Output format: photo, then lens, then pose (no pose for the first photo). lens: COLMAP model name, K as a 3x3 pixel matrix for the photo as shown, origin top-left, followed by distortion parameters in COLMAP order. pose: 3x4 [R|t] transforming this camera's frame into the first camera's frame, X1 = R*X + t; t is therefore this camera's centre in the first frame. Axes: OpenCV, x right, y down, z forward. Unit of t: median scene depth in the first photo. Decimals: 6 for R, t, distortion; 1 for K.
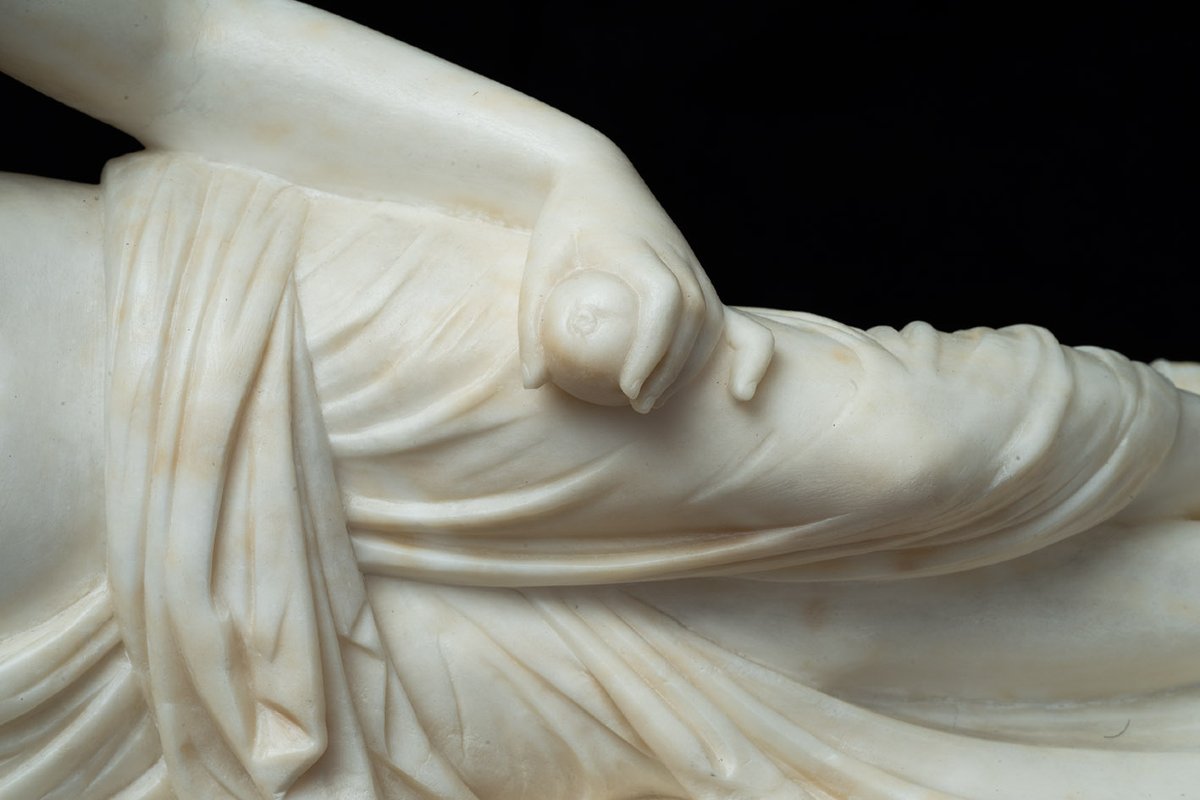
lens RADIAL K [[2990.3, 0, 600.0], [0, 2990.3, 400.0], [0, 0, 1]] dist [0.011166, -0.271285]
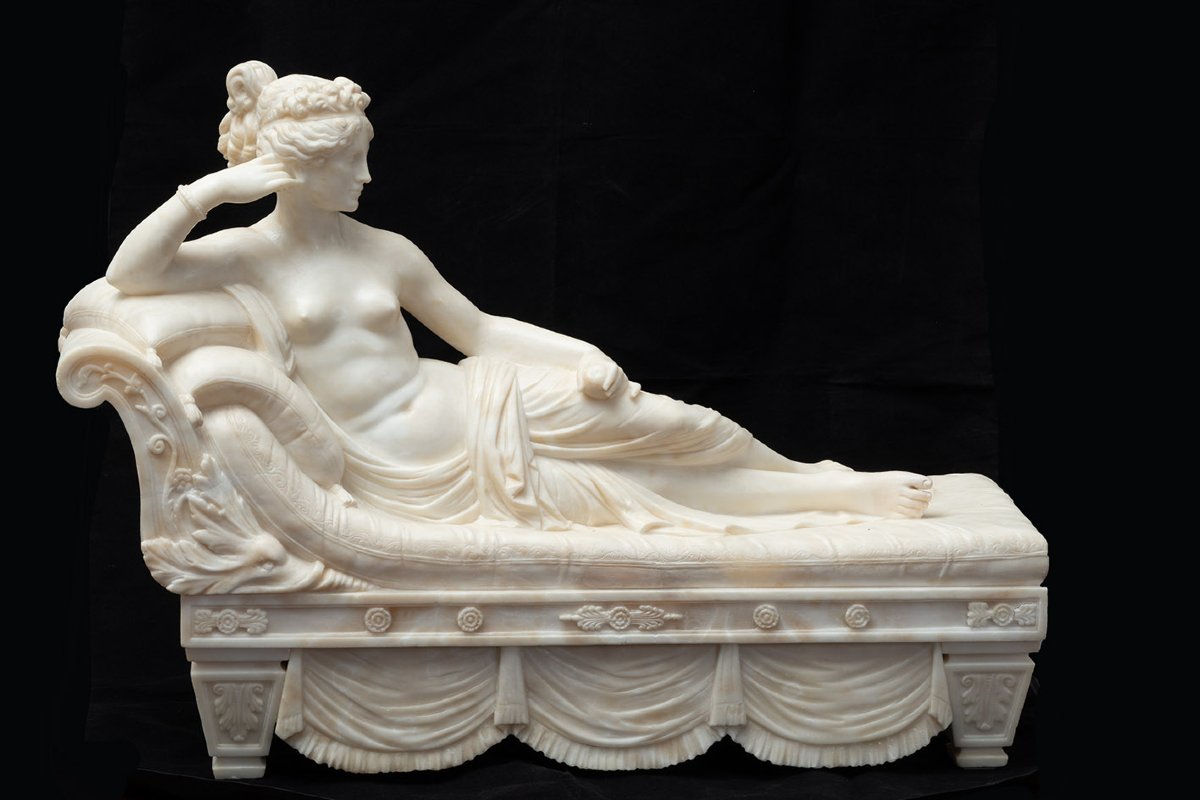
lens RADIAL K [[3300.4, 0, 600.0], [0, 3300.4, 400.0], [0, 0, 1]] dist [-0.006022, -0.083075]
pose [[0.998649, 0.021667, 0.047241, -0.196066], [-0.003261, 0.933290, -0.359109, 1.525636], [-0.051870, 0.358470, 0.932099, -2.980482]]
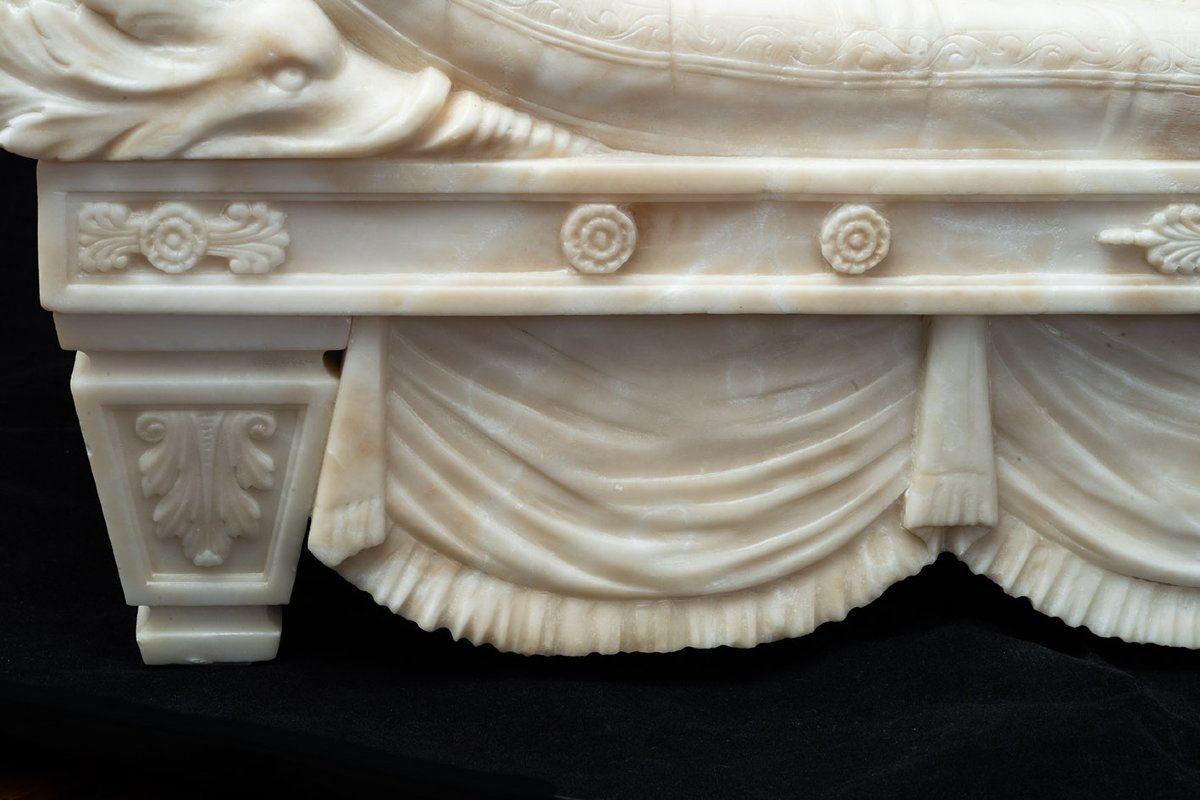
lens RADIAL K [[2990.3, 0, 600.0], [0, 2990.3, 400.0], [0, 0, 1]] dist [0.011166, -0.271285]
pose [[0.997683, 0.025709, 0.062988, -0.355381], [-0.009602, 0.969794, -0.243737, 0.684705], [-0.067351, 0.242568, 0.967794, -0.257171]]
